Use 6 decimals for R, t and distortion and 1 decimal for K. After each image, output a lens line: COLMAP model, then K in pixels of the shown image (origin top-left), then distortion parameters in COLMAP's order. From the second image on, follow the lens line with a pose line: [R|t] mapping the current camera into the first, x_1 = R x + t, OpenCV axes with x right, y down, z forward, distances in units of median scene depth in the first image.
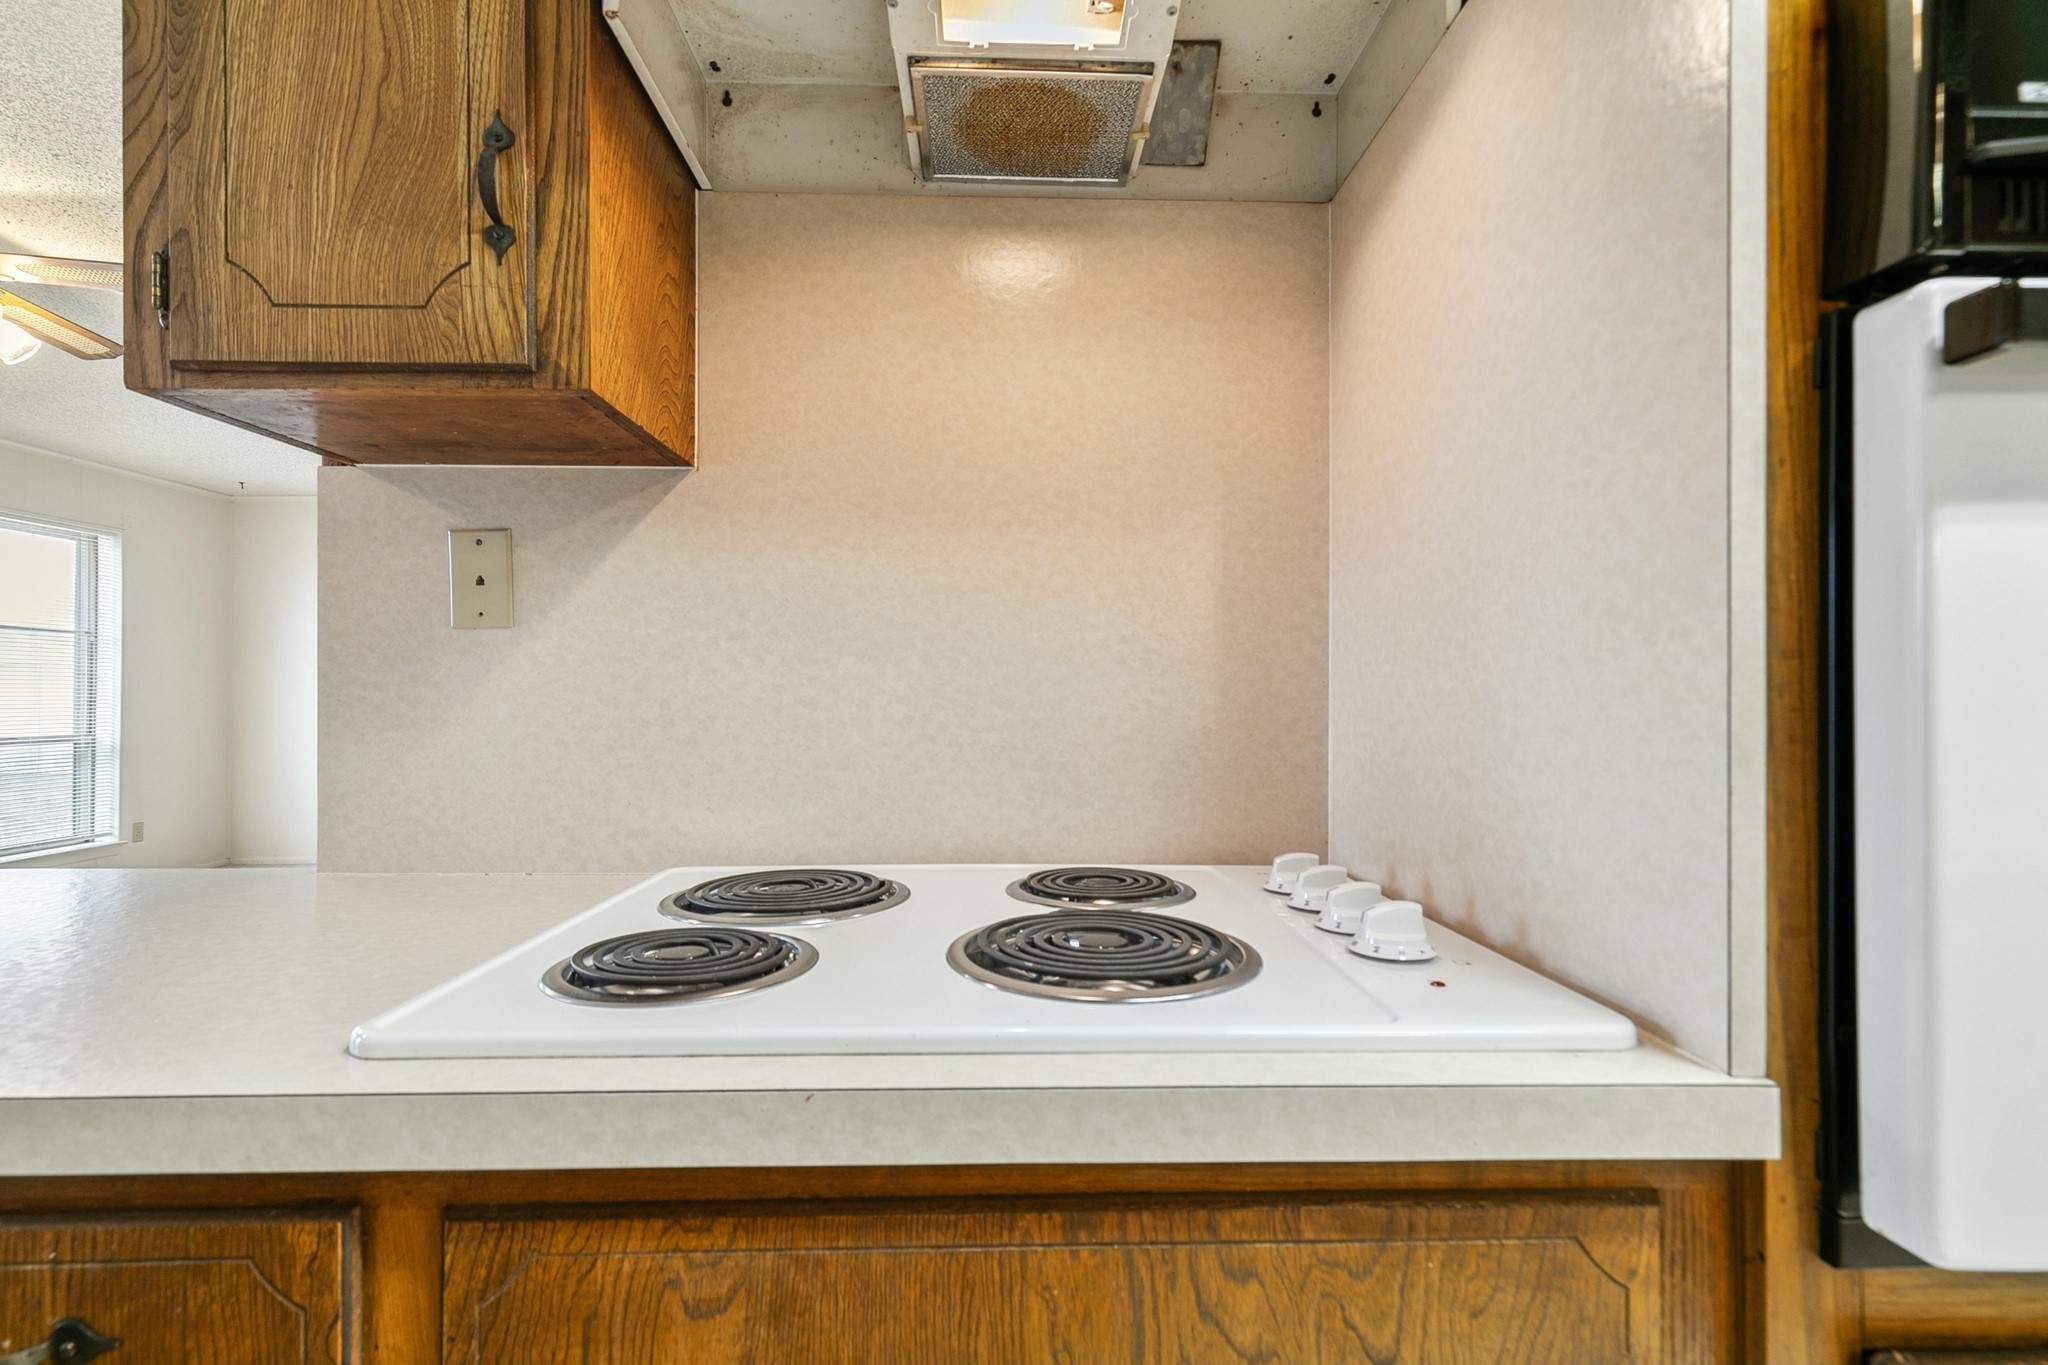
lens RADIAL K [[934.4, 0, 1021.3], [0, 934.4, 684.1], [0, 0, 1]] dist [0.006859, -0.001315]
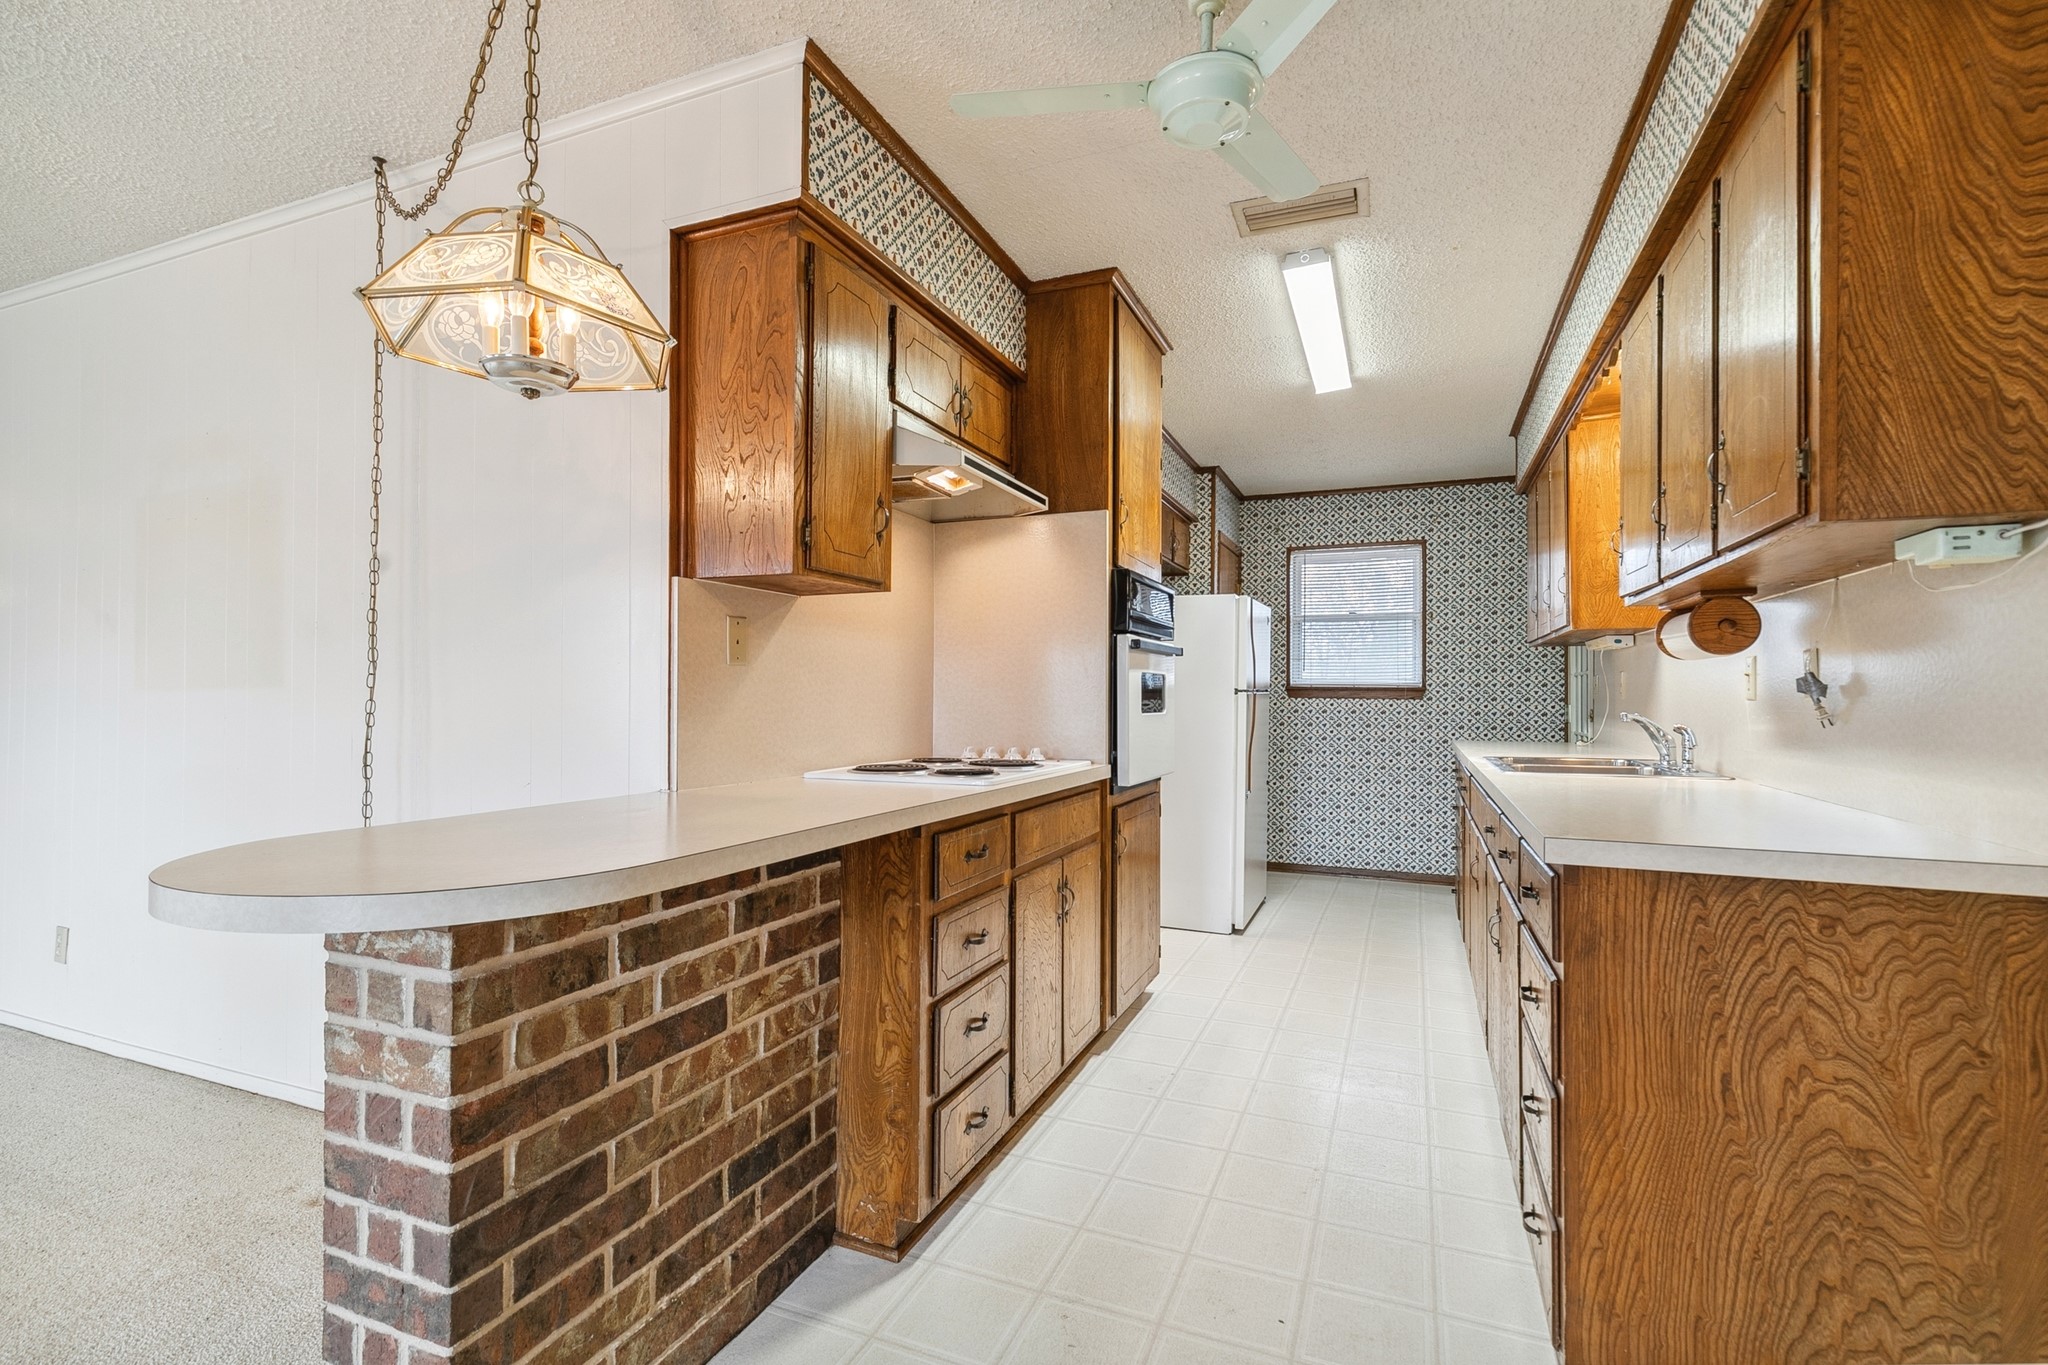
lens RADIAL K [[934.4, 0, 1021.3], [0, 934.4, 684.1], [0, 0, 1]] dist [0.006859, -0.001315]
pose [[0.411416, 0.012400, 0.911363, -2.190427], [-0.012861, 0.999887, -0.007798, -0.009426], [-0.911357, -0.008512, 0.411529, -0.414788]]
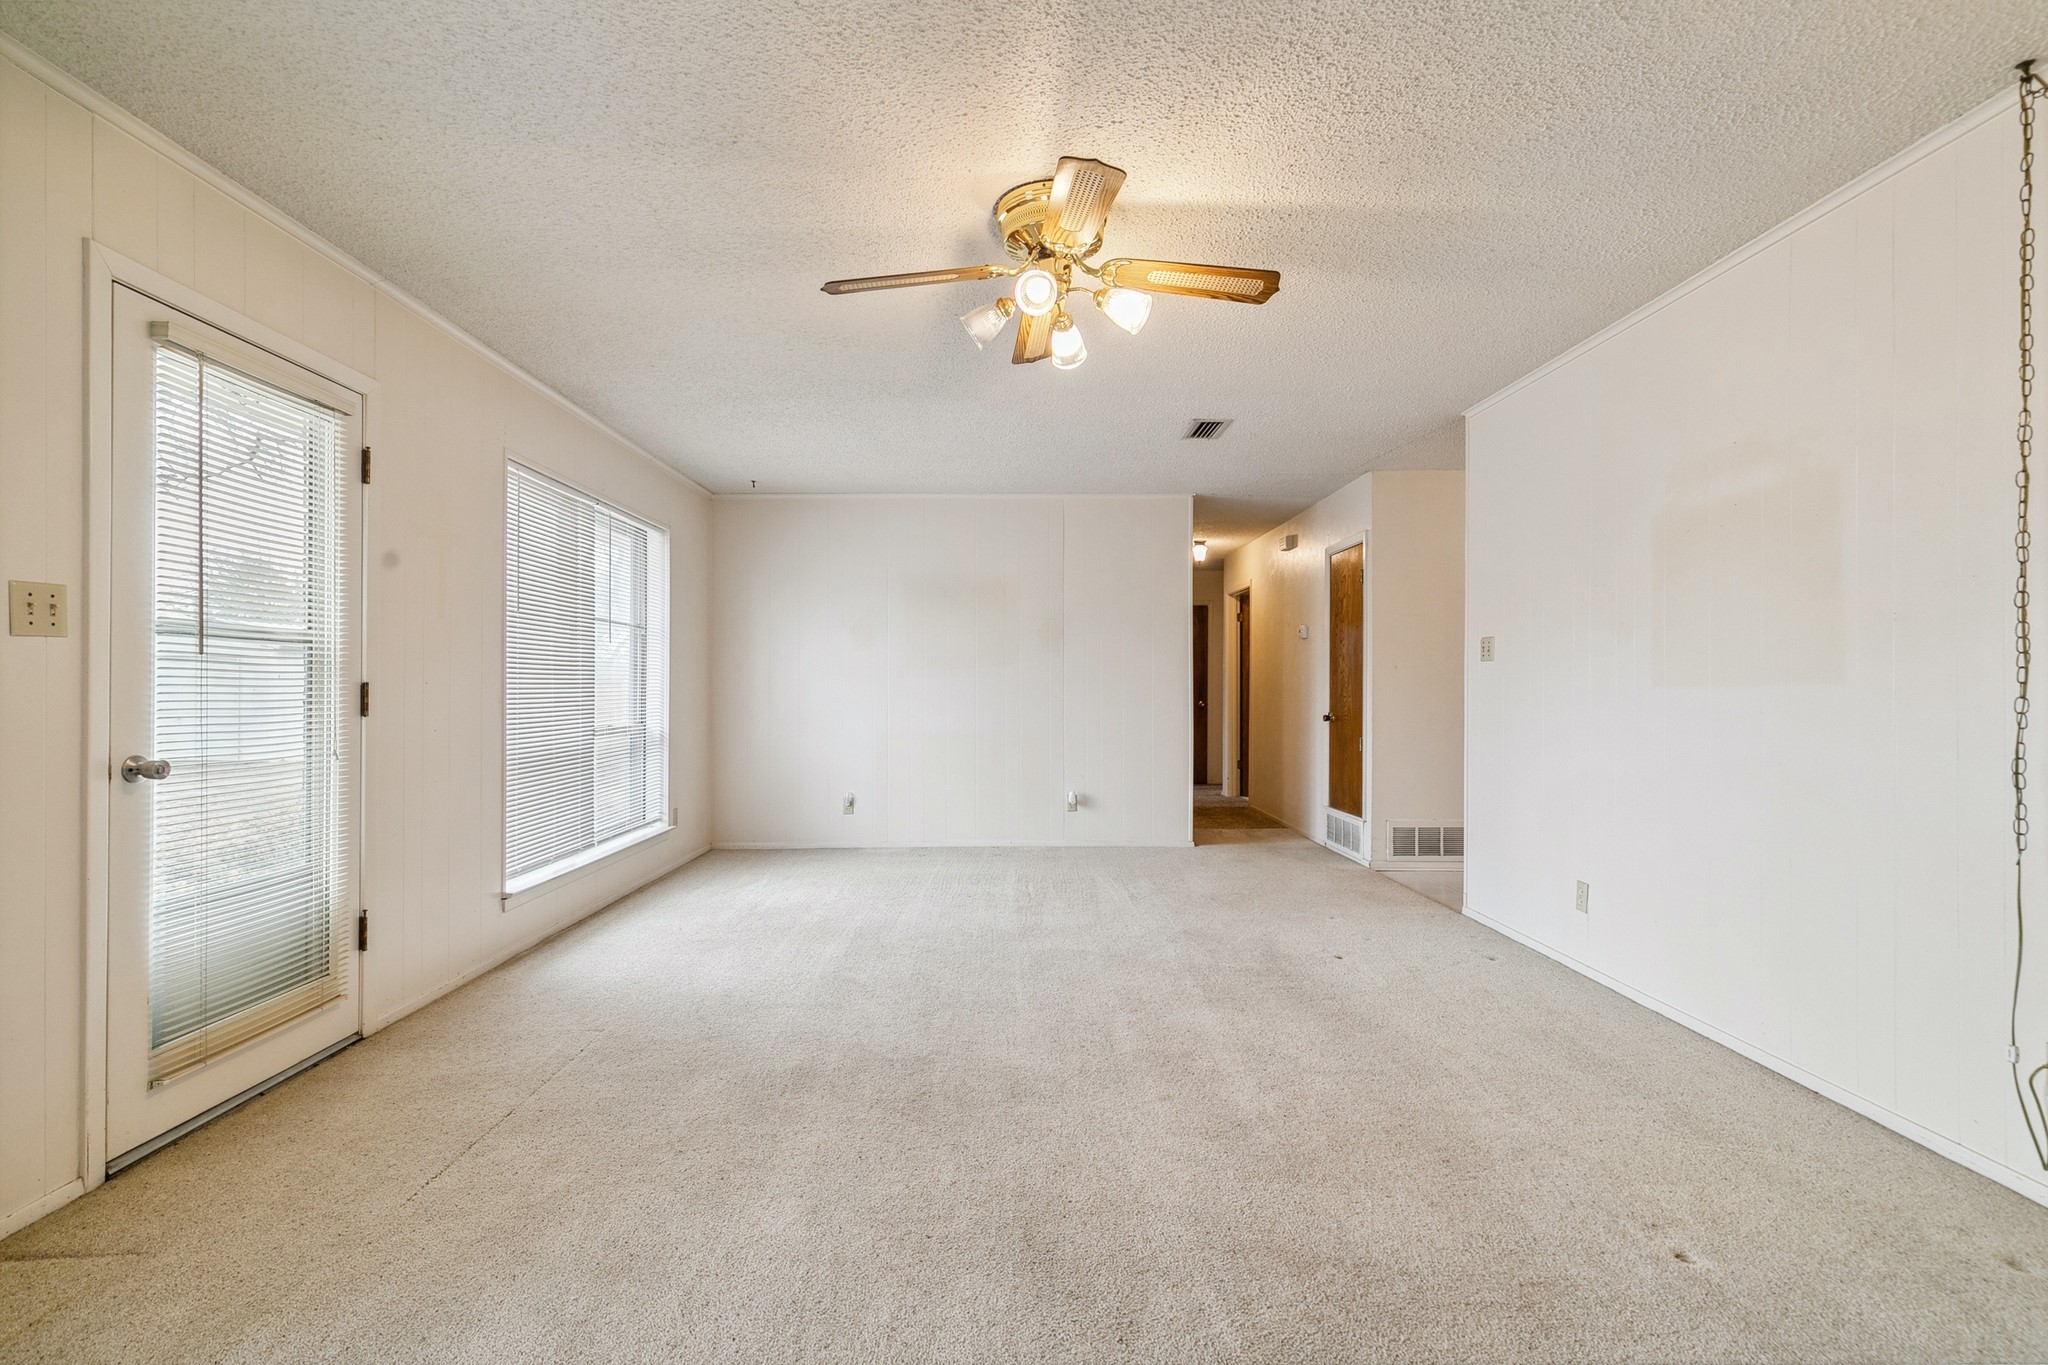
lens RADIAL K [[917.9, 0, 1024.0], [0, 917.9, 682.5], [0, 0, 1]] dist [0.013963, -0.004452]
pose [[0.999840, 0.004653, -0.017265, -2.764571], [-0.004552, 0.999973, 0.005851, -0.001508], [0.017292, -0.005771, 0.999834, -0.033154]]
